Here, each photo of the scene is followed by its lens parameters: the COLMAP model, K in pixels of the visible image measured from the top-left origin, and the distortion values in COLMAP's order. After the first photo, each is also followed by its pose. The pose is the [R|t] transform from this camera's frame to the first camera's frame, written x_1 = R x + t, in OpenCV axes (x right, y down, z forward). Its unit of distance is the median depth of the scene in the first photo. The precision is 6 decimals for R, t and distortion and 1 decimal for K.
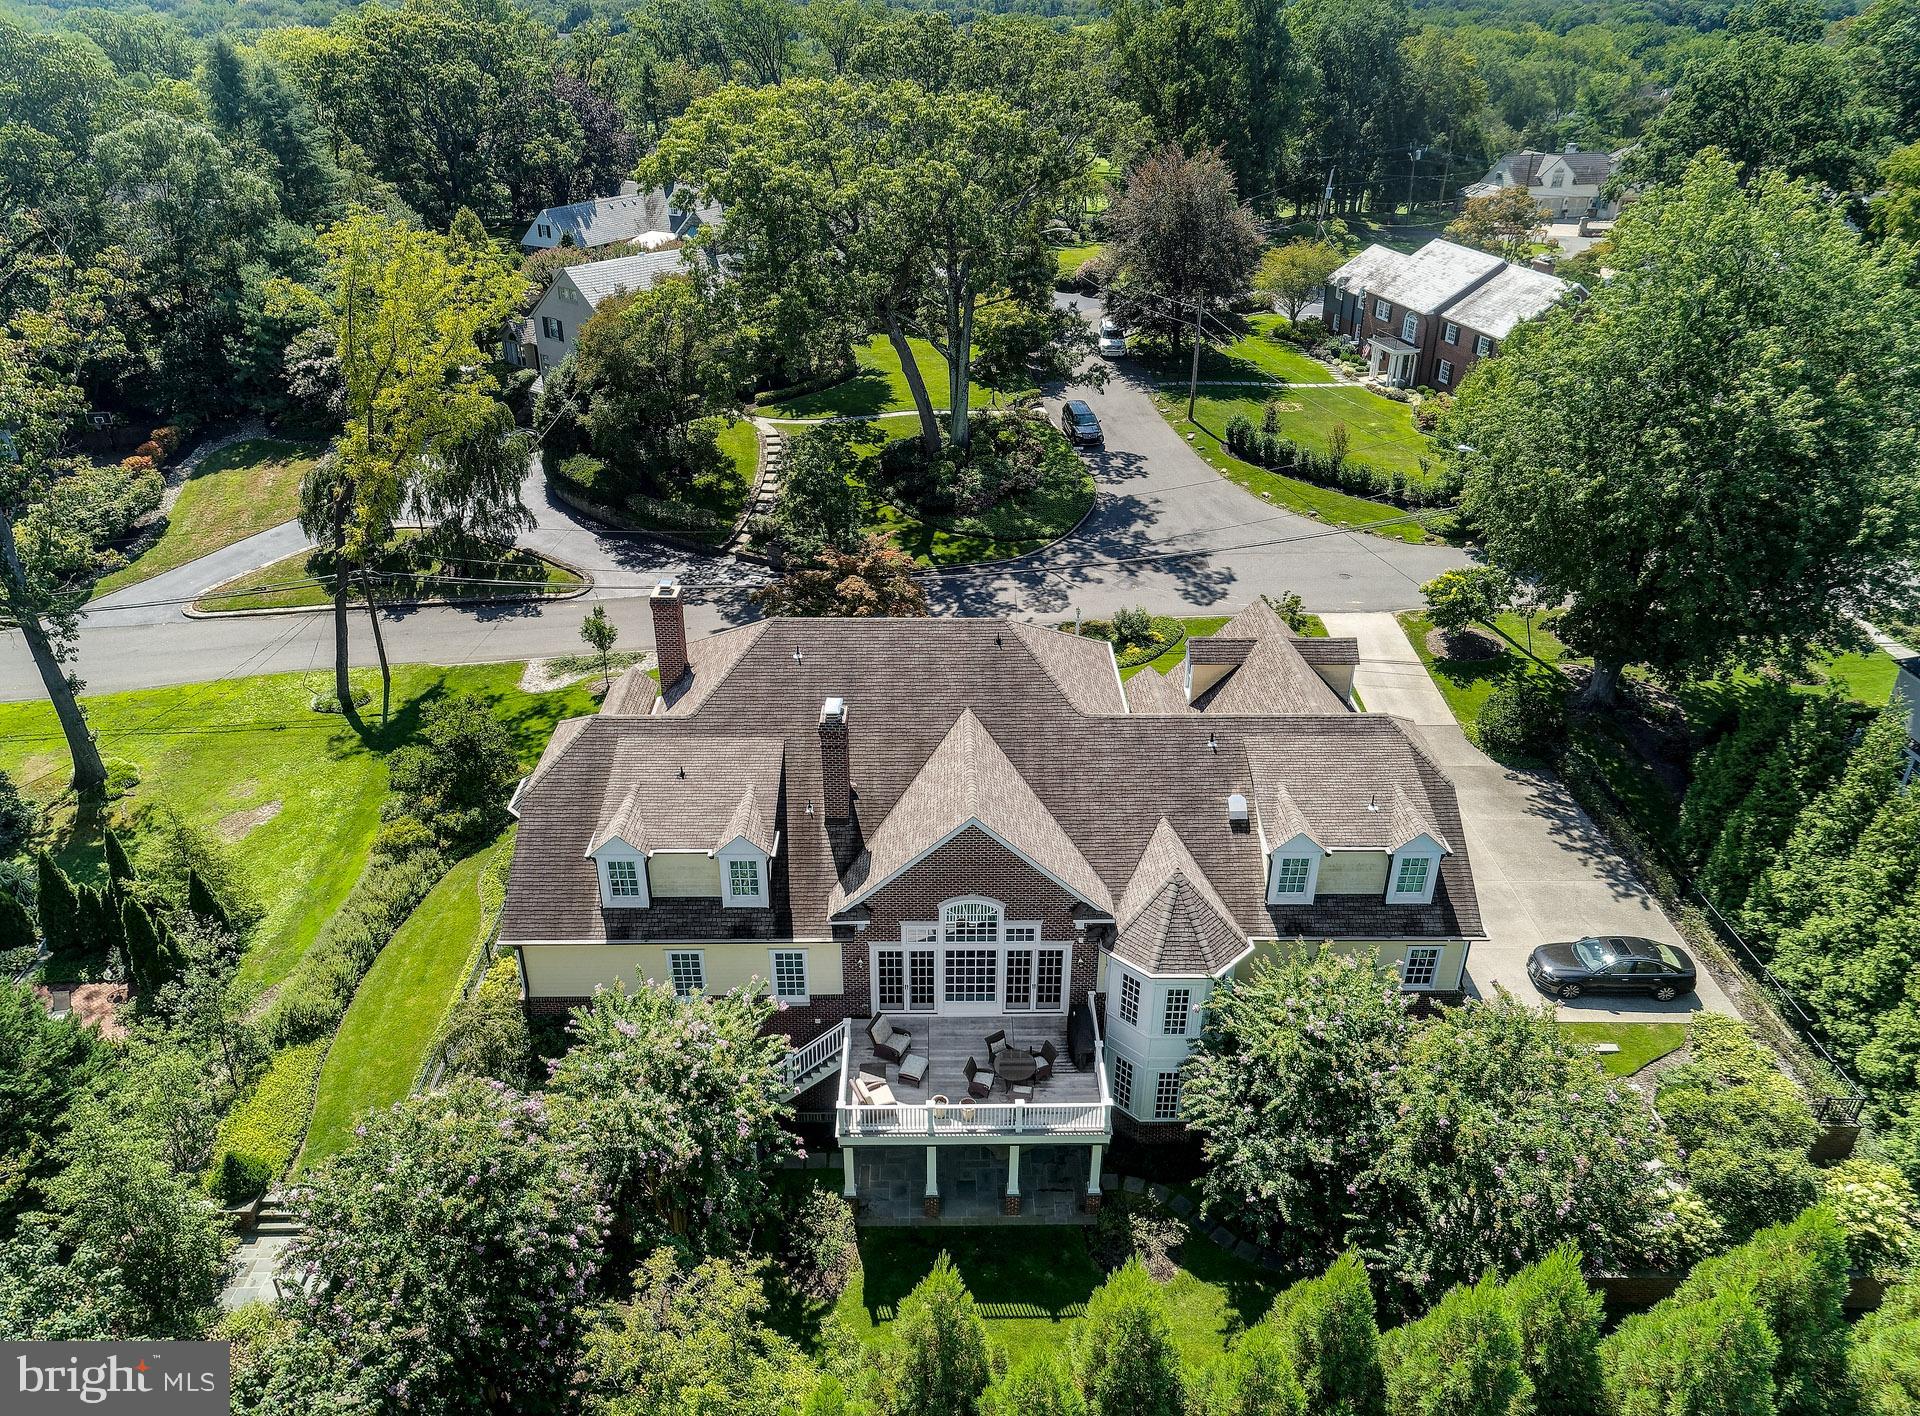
lens RADIAL K [[1329.1, 0, 922.9], [0, 1329.1, 742.4], [0, 0, 1]] dist [0.021820, 0.000946]
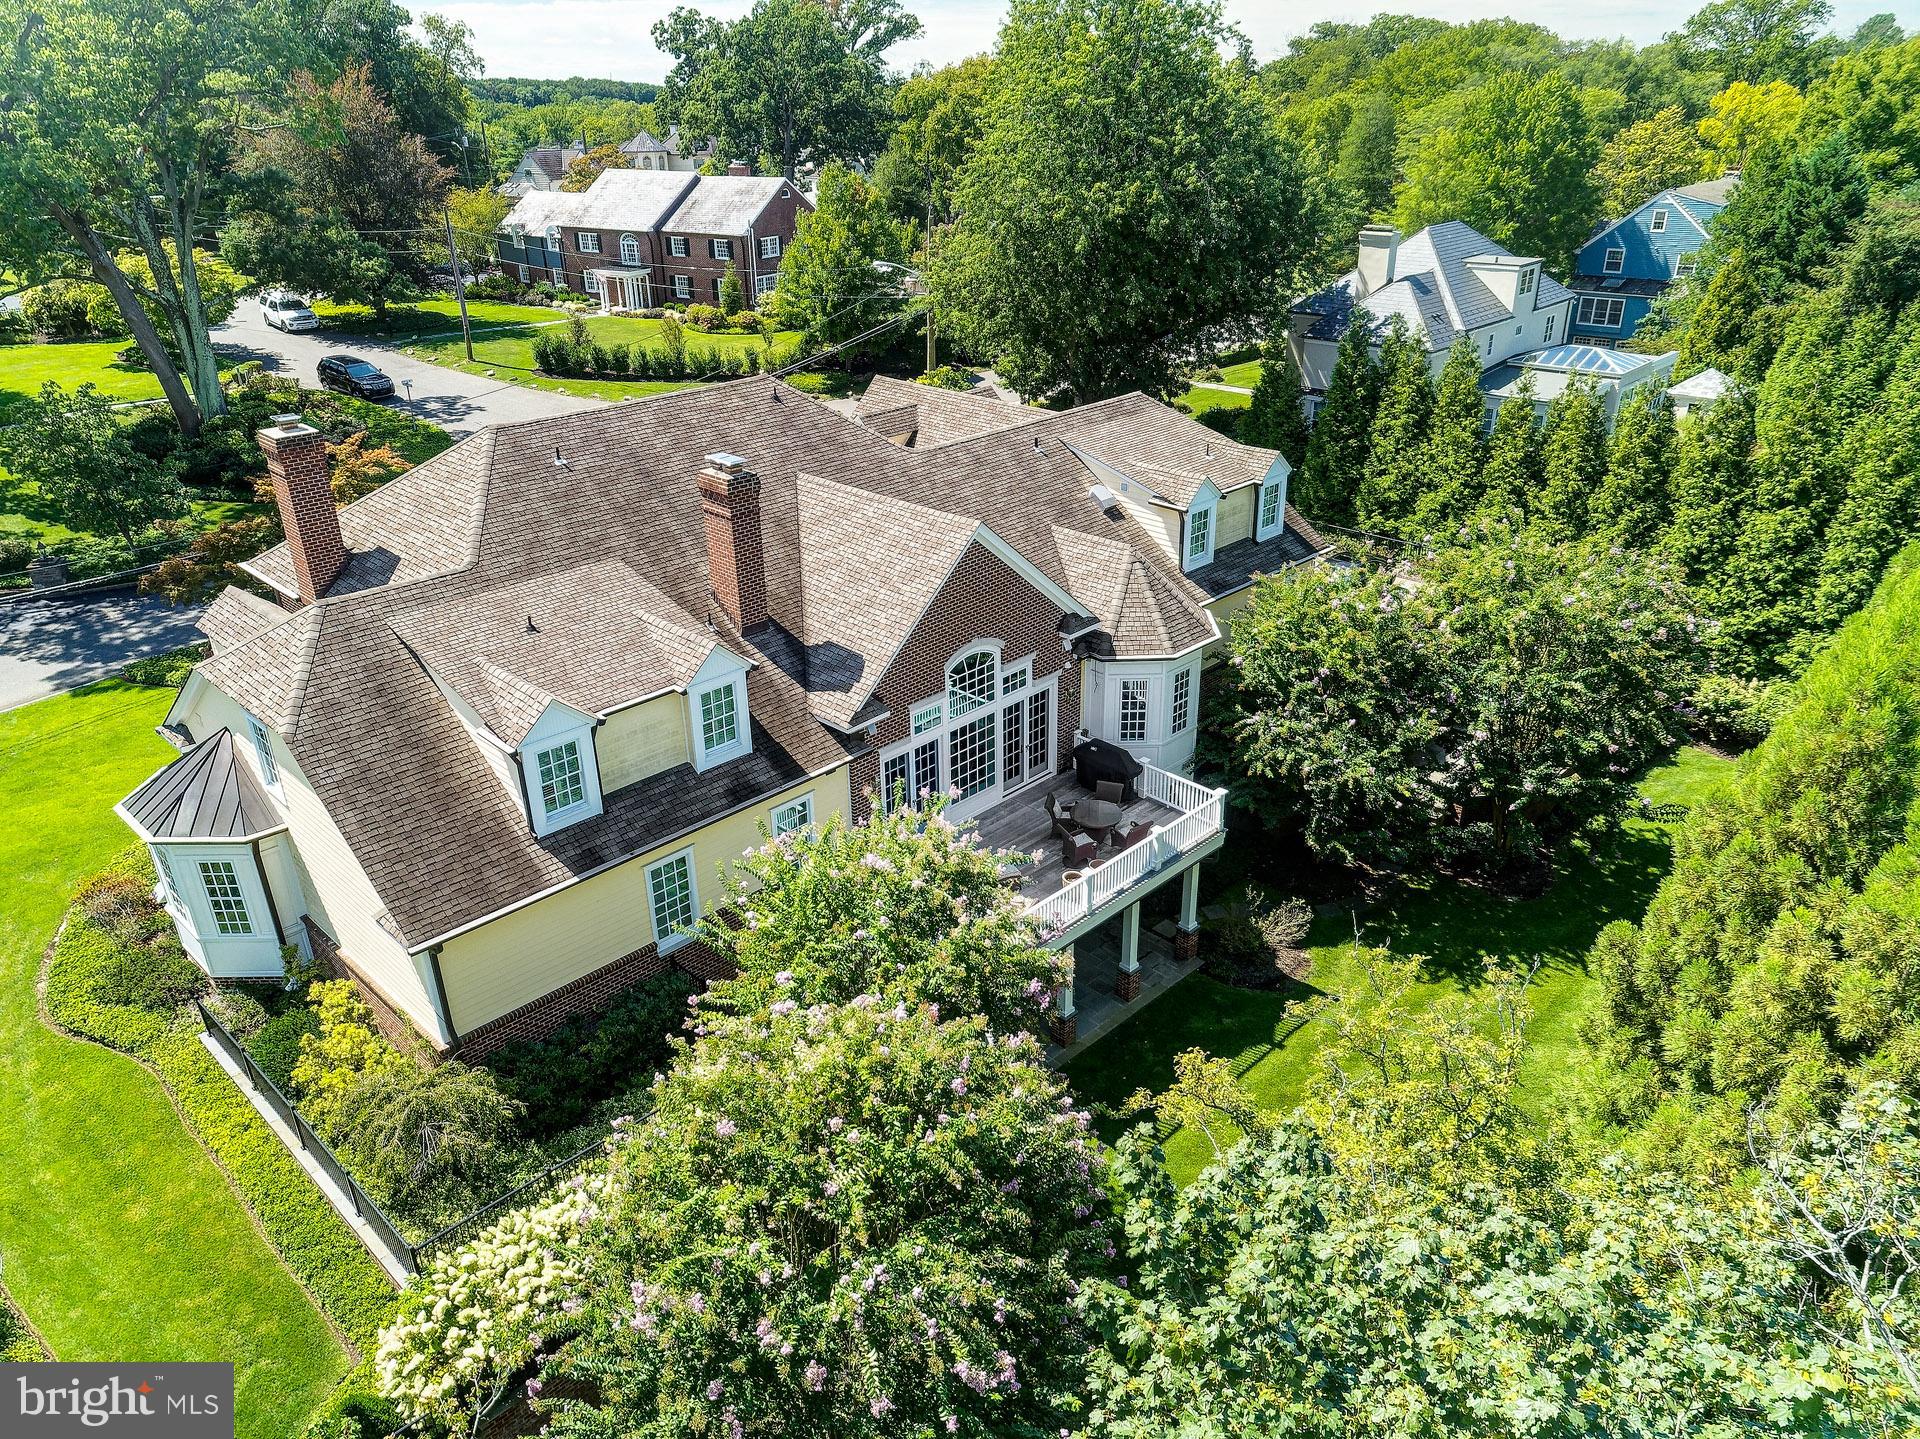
lens RADIAL K [[1343.8, 0, 960.0], [0, 1343.8, 719.5], [0, 0, 1]] dist [0.054925, 0.001212]
pose [[0.717181, -0.315533, 0.621362, -0.460533], [0.364029, 0.929931, 0.052062, 0.108367], [-0.594251, 0.188856, 0.781792, 0.368574]]
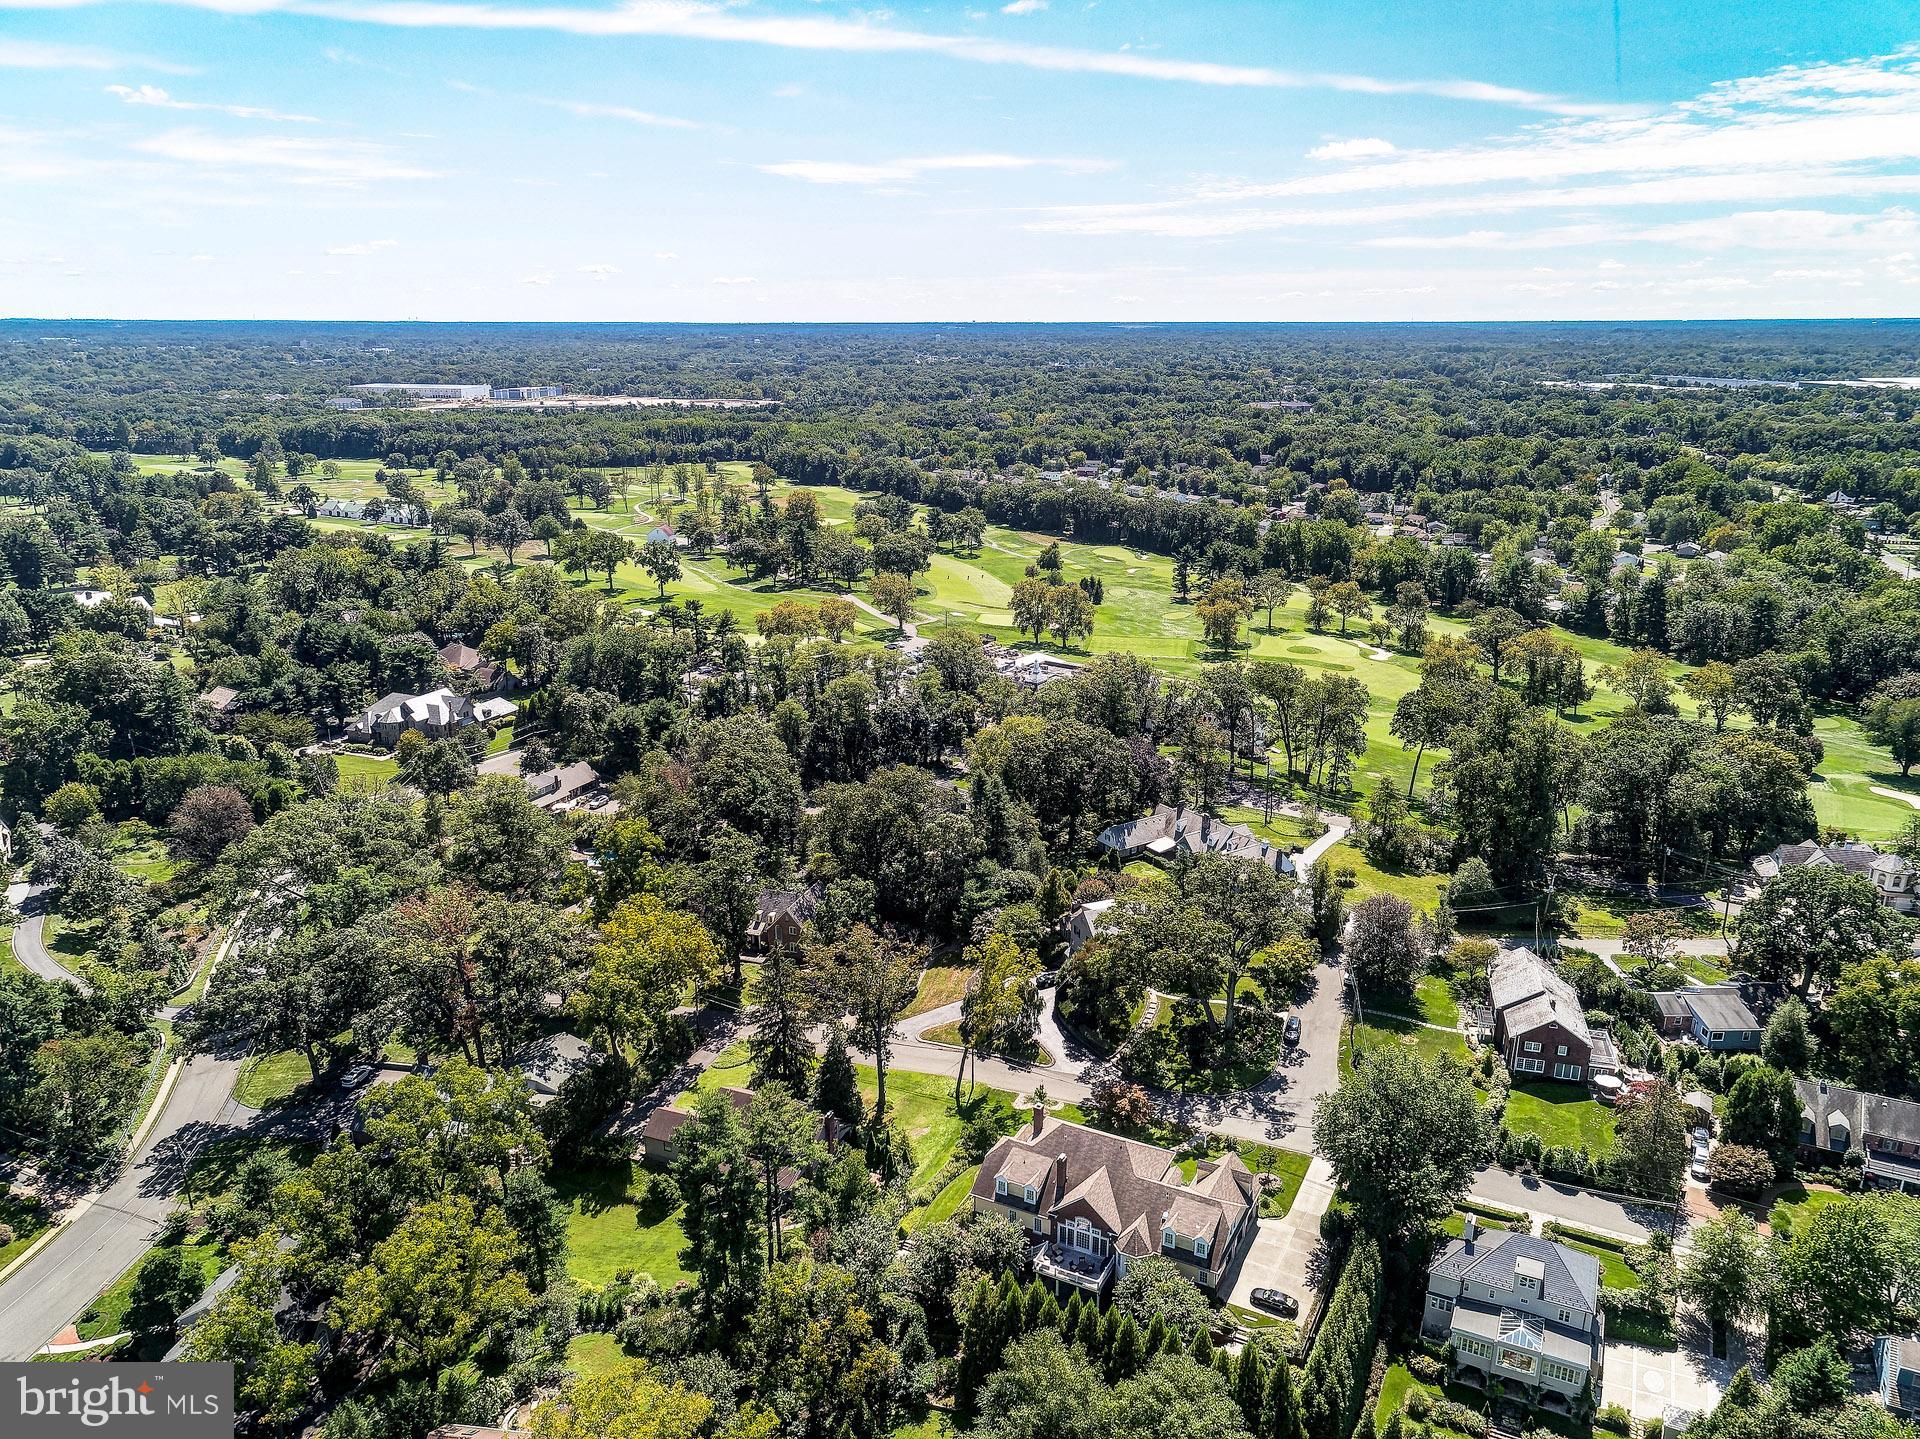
lens RADIAL K [[1418.6, 0, 921.5], [0, 1418.6, 726.6], [0, 0, 1]] dist [0.044911, -0.000209]
pose [[0.872783, 0.131978, -0.469927, 1.308322], [-0.221640, 0.964932, -0.140647, -0.539792], [0.434886, 0.226909, 0.871428, -2.947113]]
